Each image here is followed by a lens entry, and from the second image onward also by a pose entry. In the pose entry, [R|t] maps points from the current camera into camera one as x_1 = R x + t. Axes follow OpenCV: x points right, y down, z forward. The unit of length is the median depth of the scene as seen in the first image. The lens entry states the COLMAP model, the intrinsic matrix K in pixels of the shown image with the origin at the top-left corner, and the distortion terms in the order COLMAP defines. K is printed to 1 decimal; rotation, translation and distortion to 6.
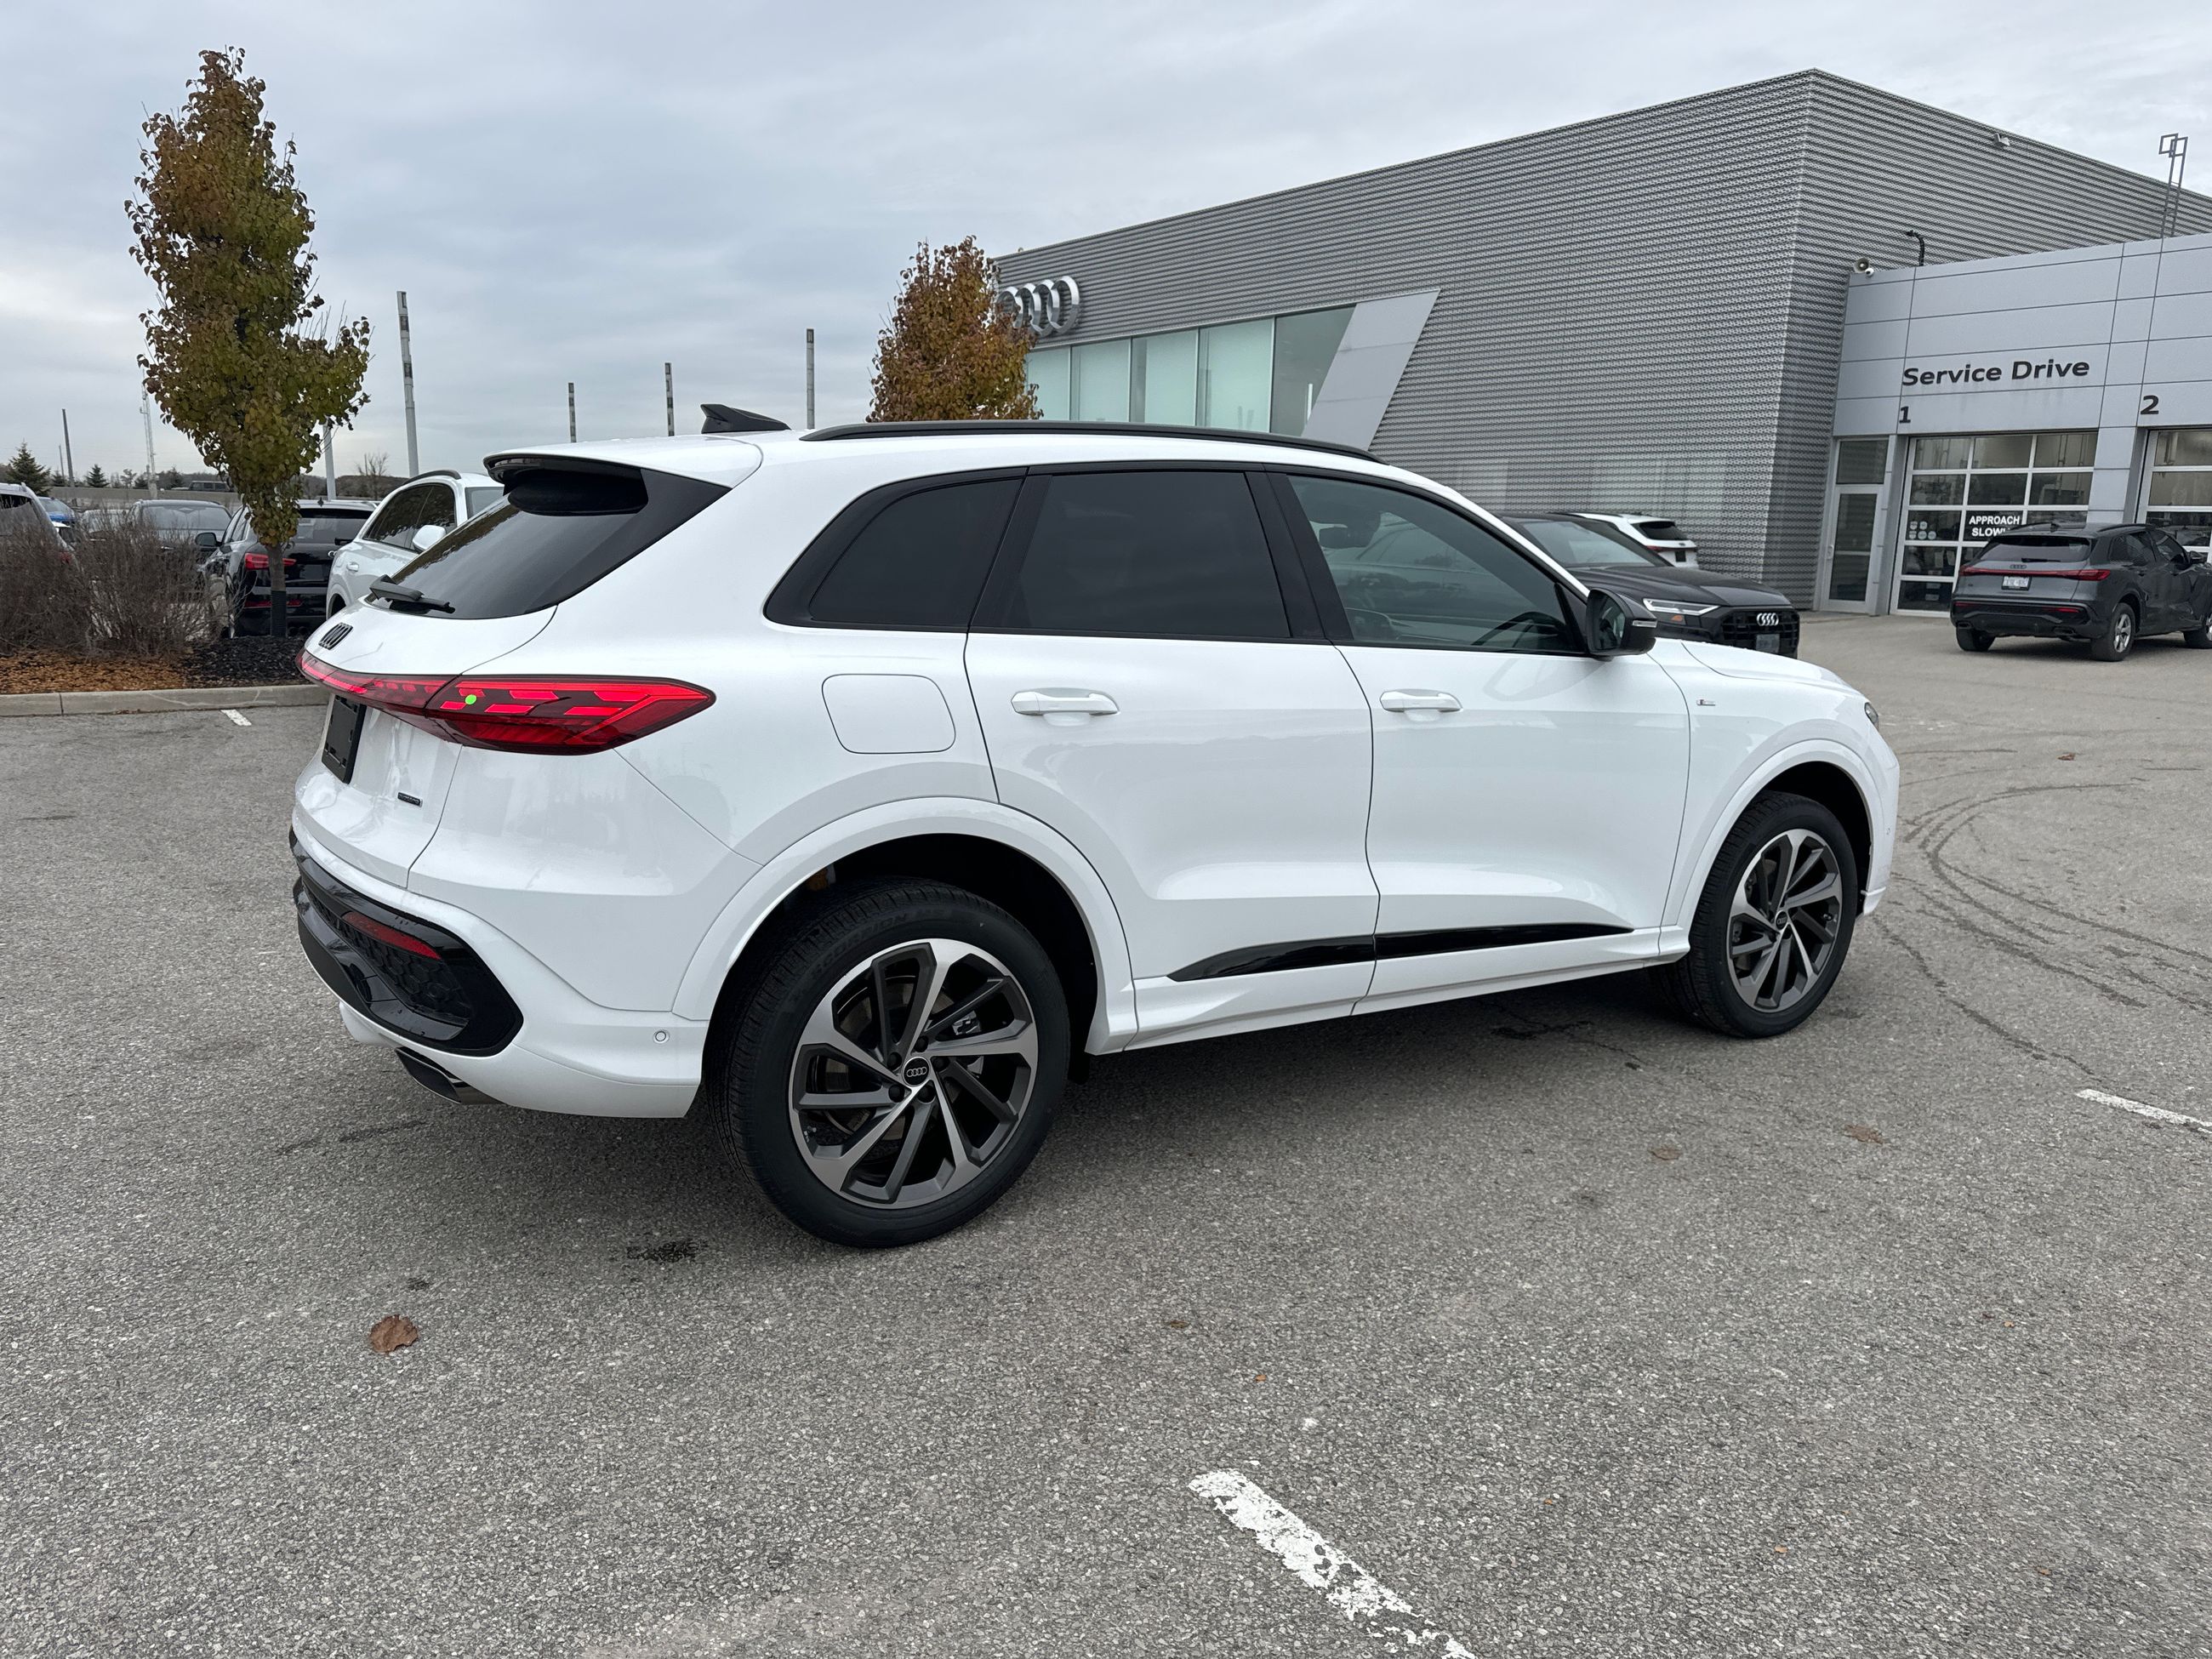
lens RADIAL K [[1558.8, 0, 1096.3], [0, 1558.8, 816.4], [0, 0, 1]] dist [0.036959, -0.040433]
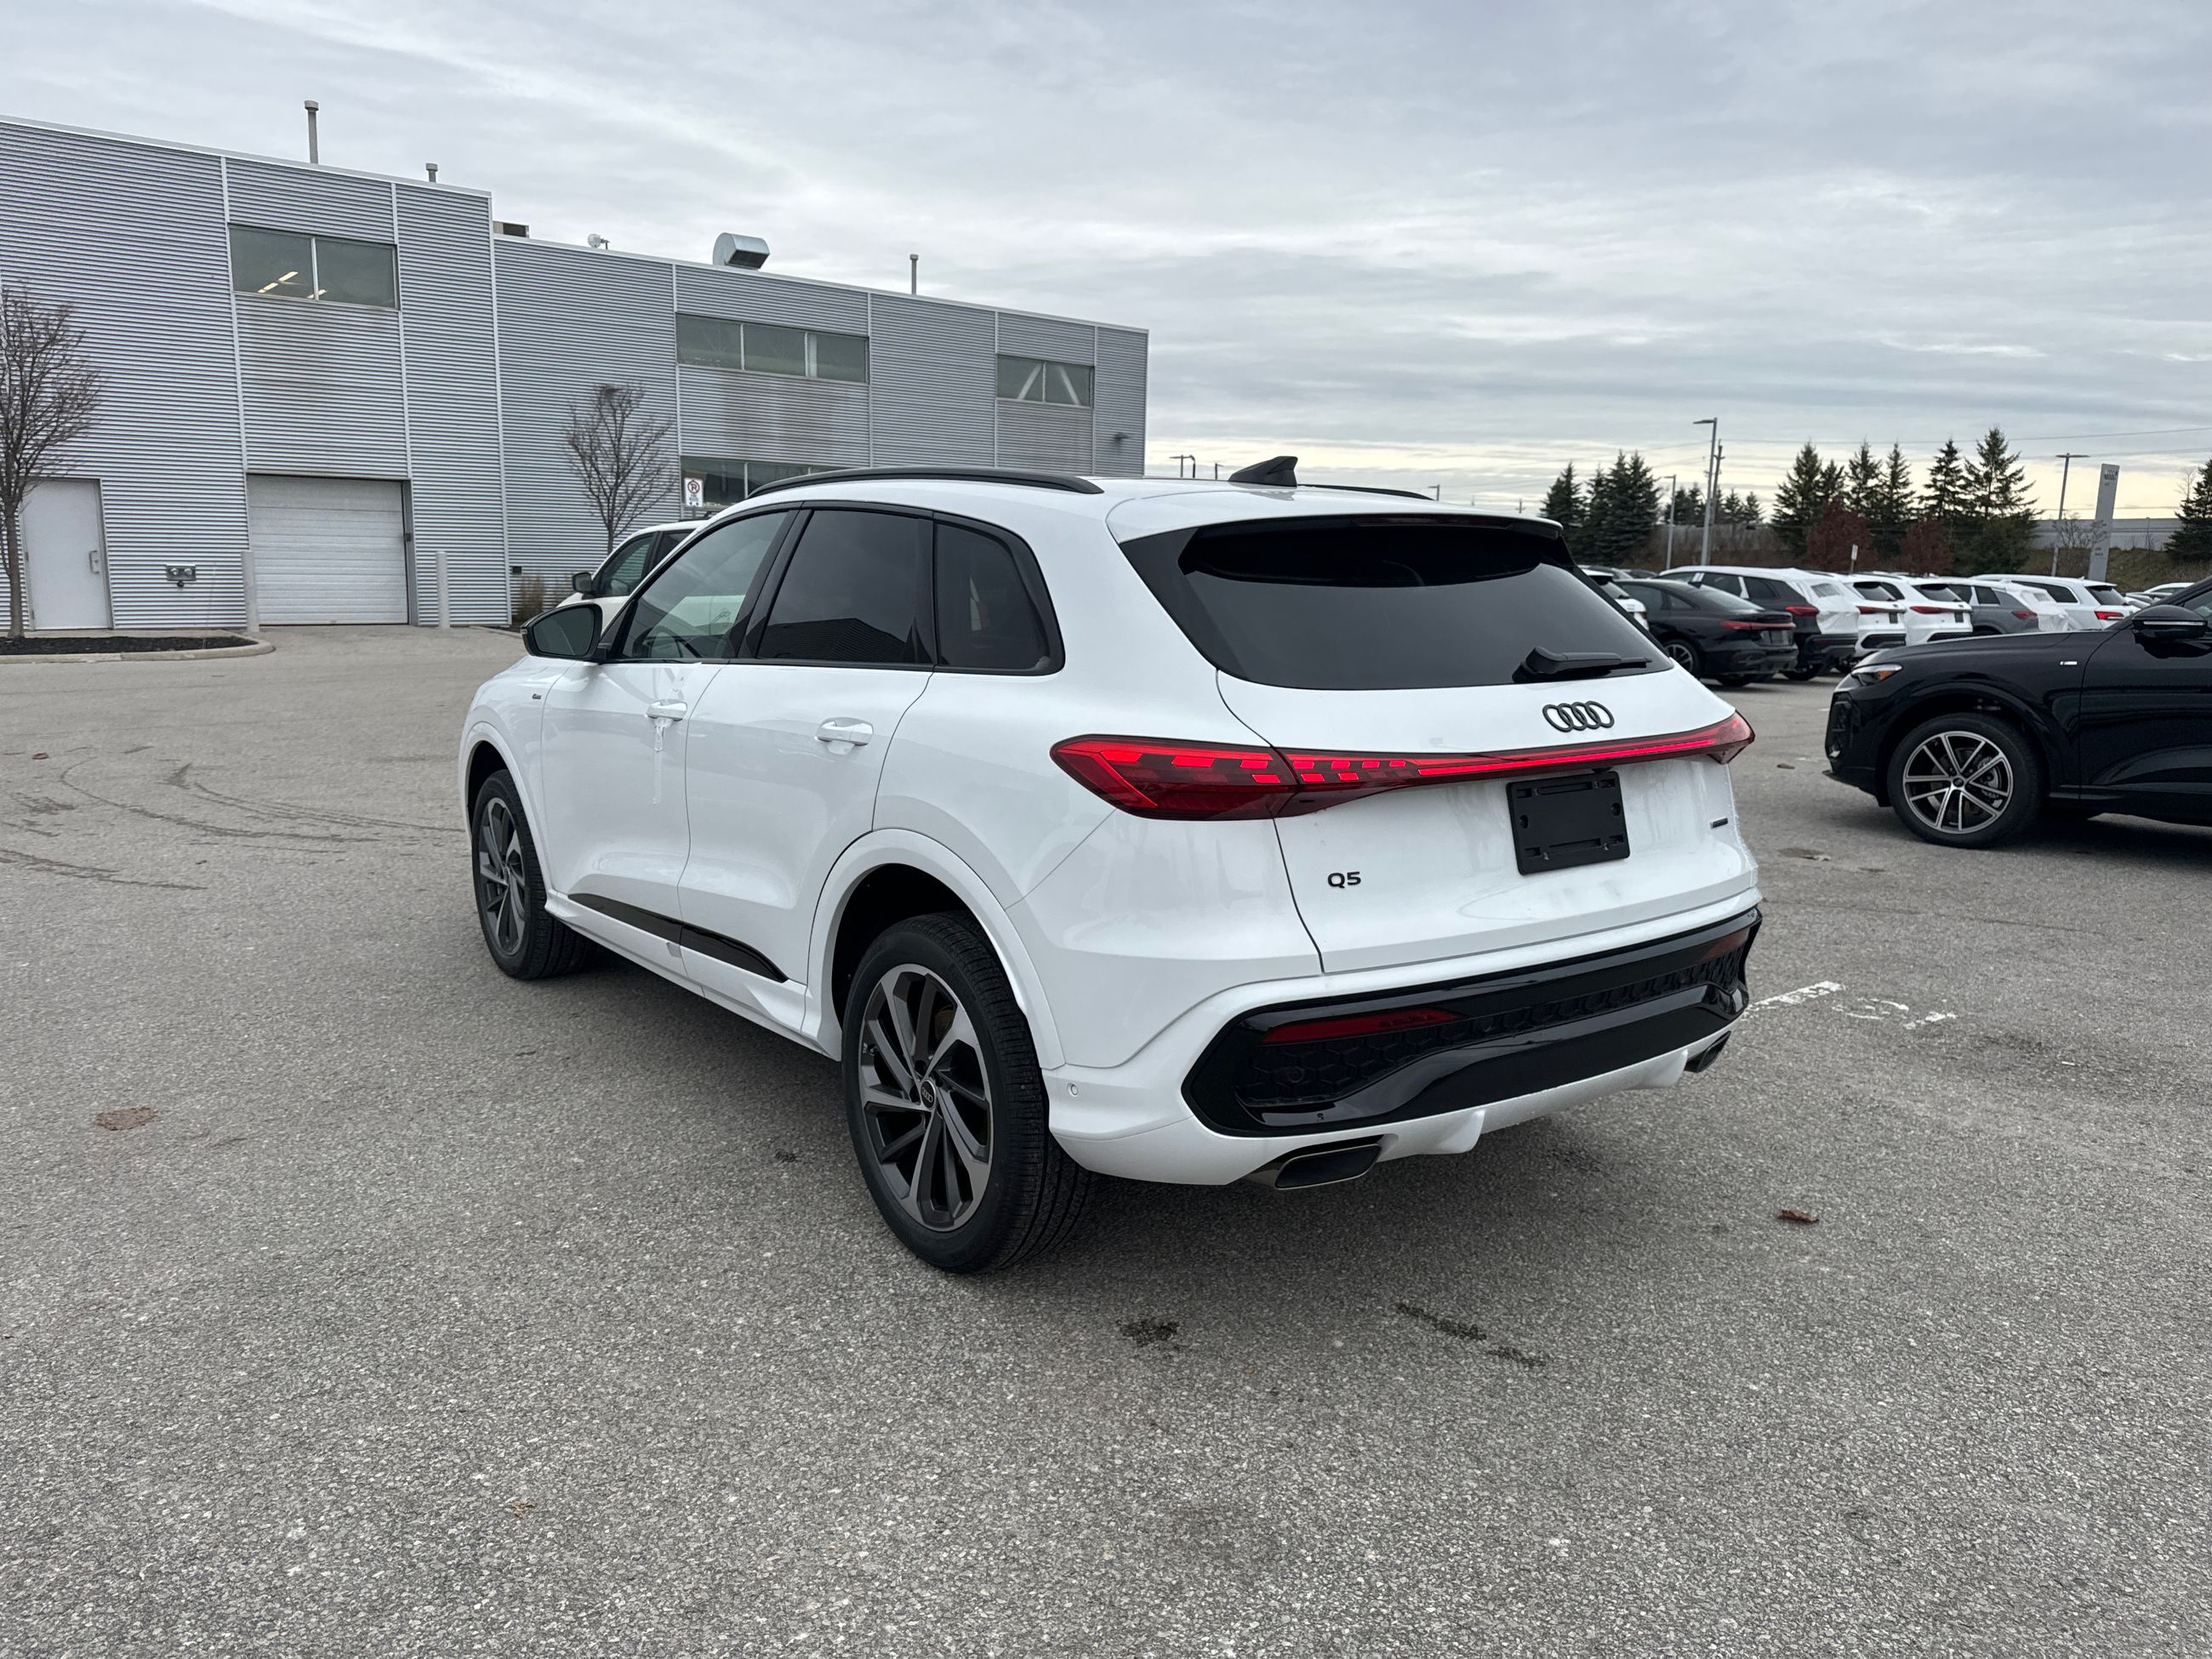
lens RADIAL K [[1558.8, 0, 1090.8], [0, 1558.8, 816.2], [0, 0, 1]] dist [0.036959, -0.040433]
pose [[-0.063487, -0.185663, 0.980560, -1.072092], [0.166368, 0.966825, 0.193834, -0.221349], [-0.984018, 0.175440, -0.030493, 1.032620]]
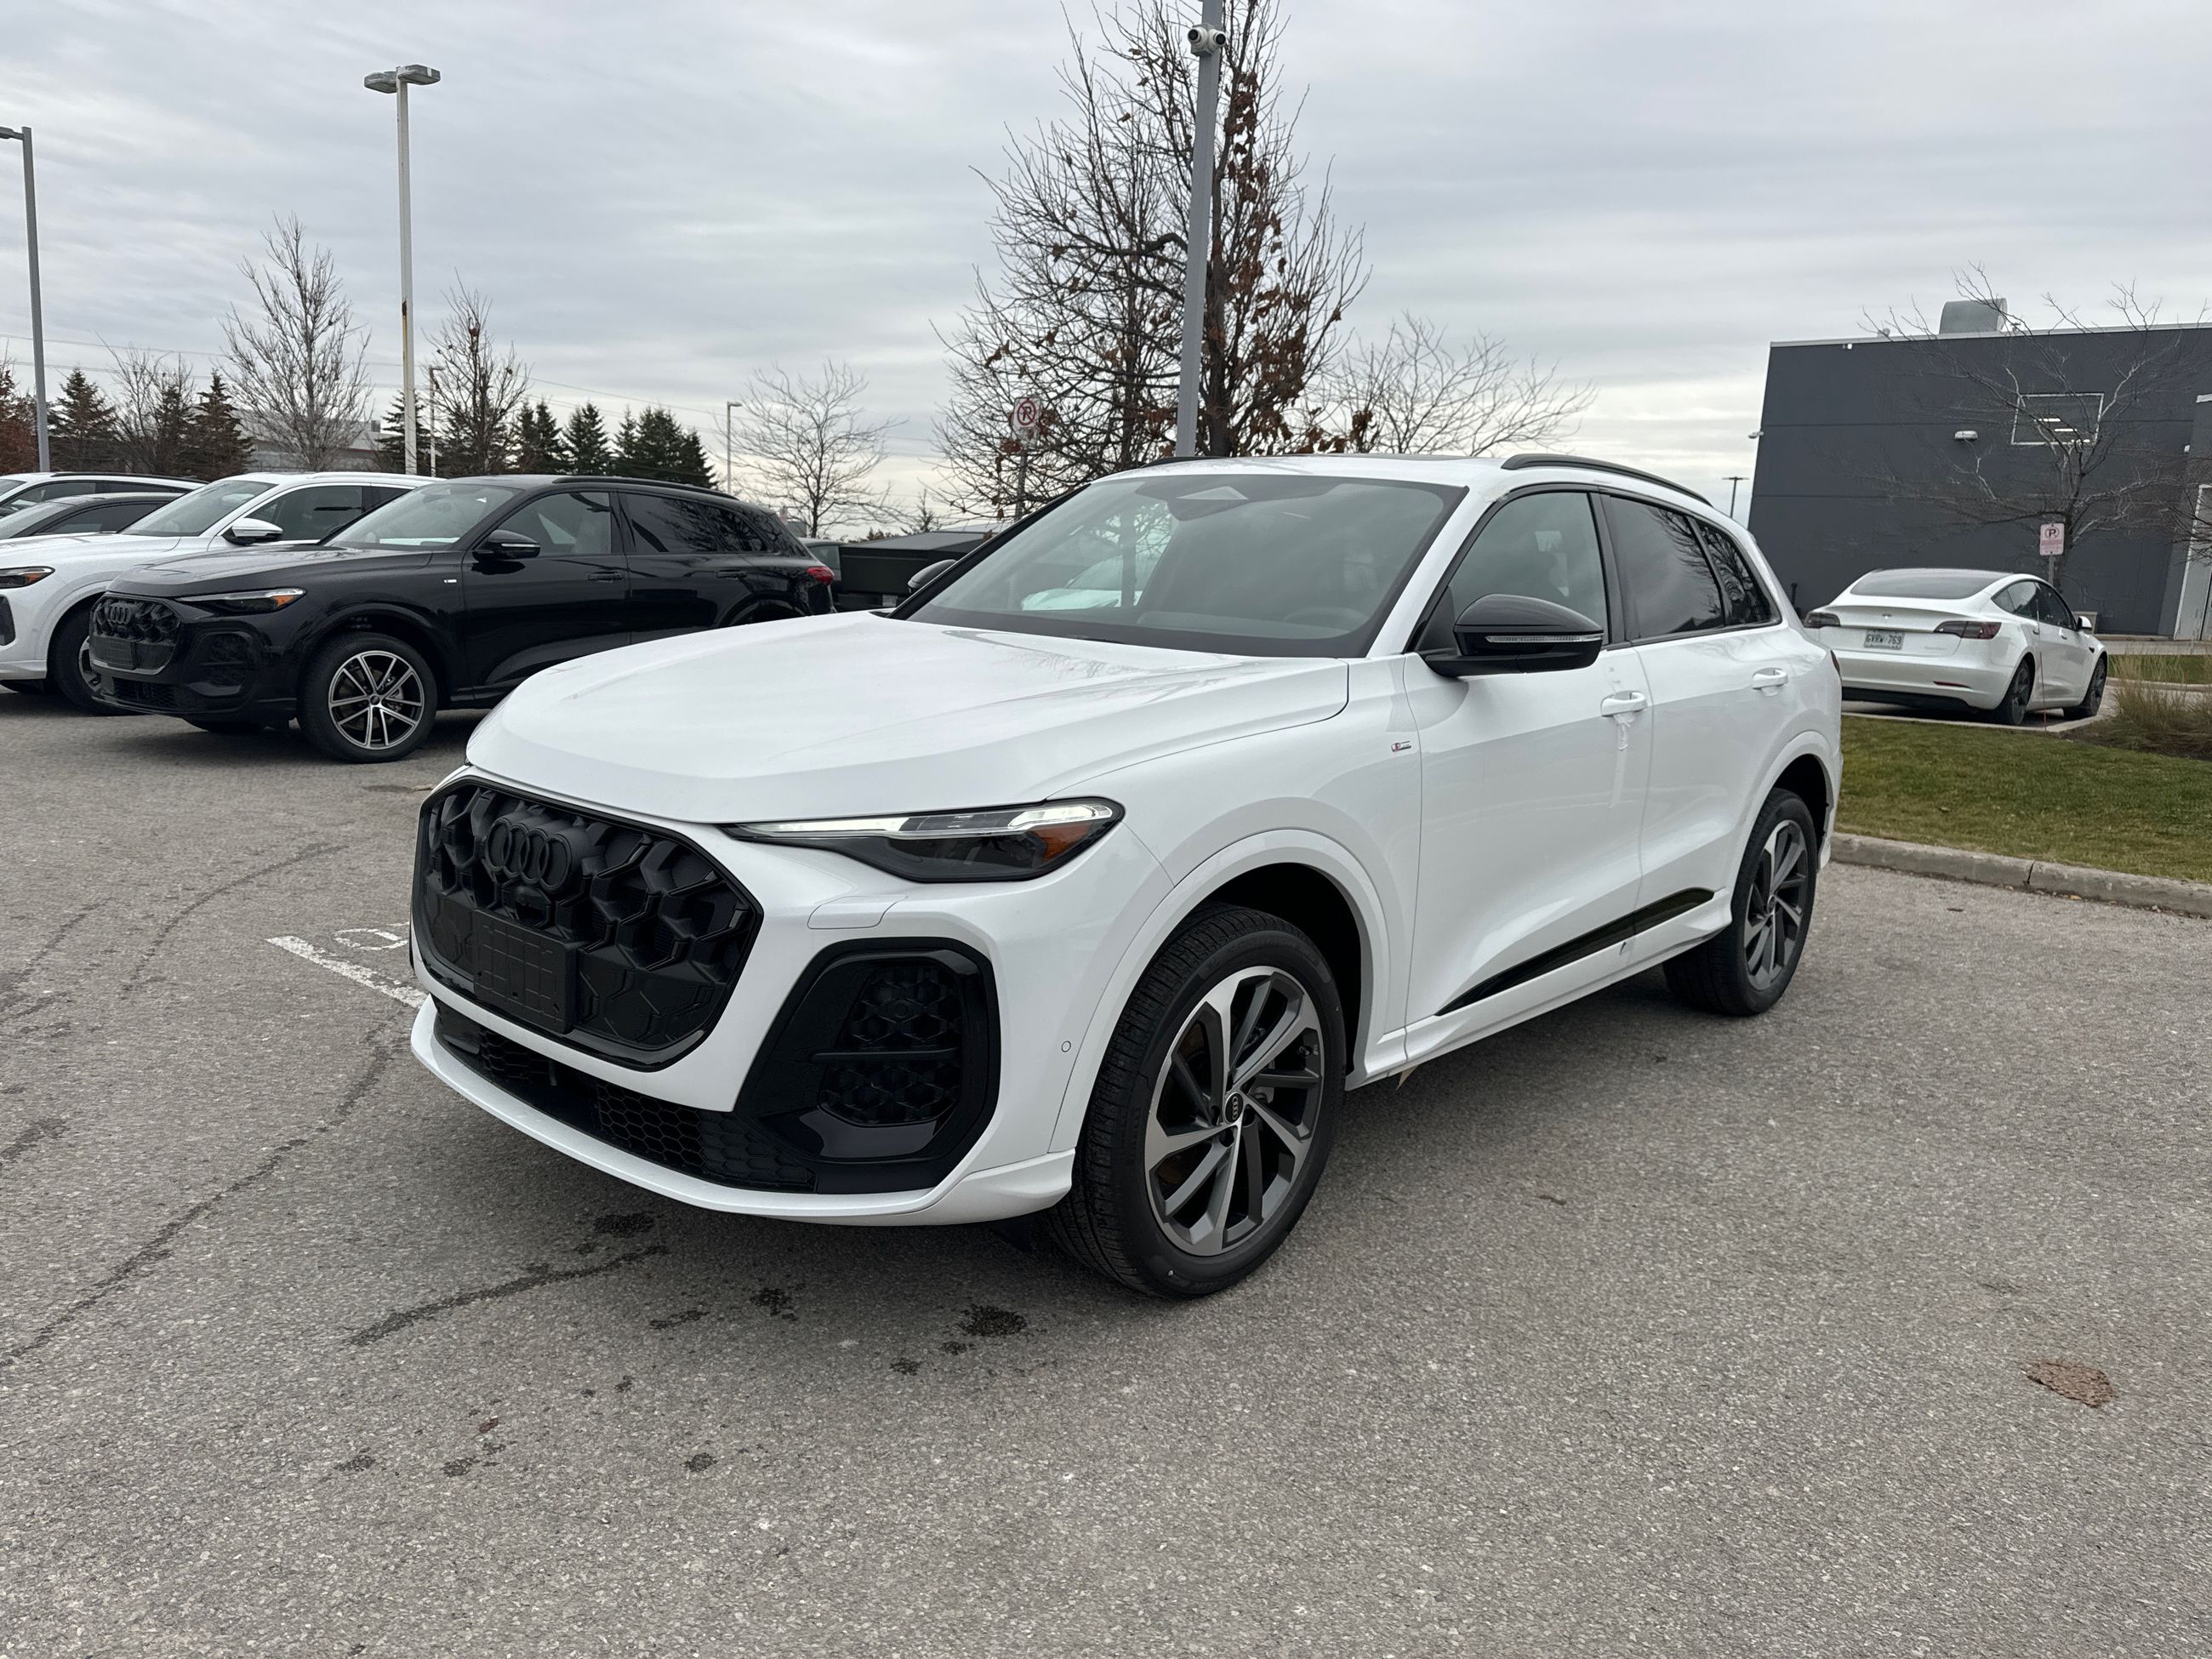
lens RADIAL K [[1558.8, 0, 1083.5], [0, 1558.8, 847.9], [0, 0, 1]] dist [0.036959, -0.040433]
pose [[-0.963579, -0.026088, -0.266148, 0.509250], [-0.120771, 0.930411, 0.346048, -0.344655], [0.238600, 0.365588, -0.899675, 2.065416]]
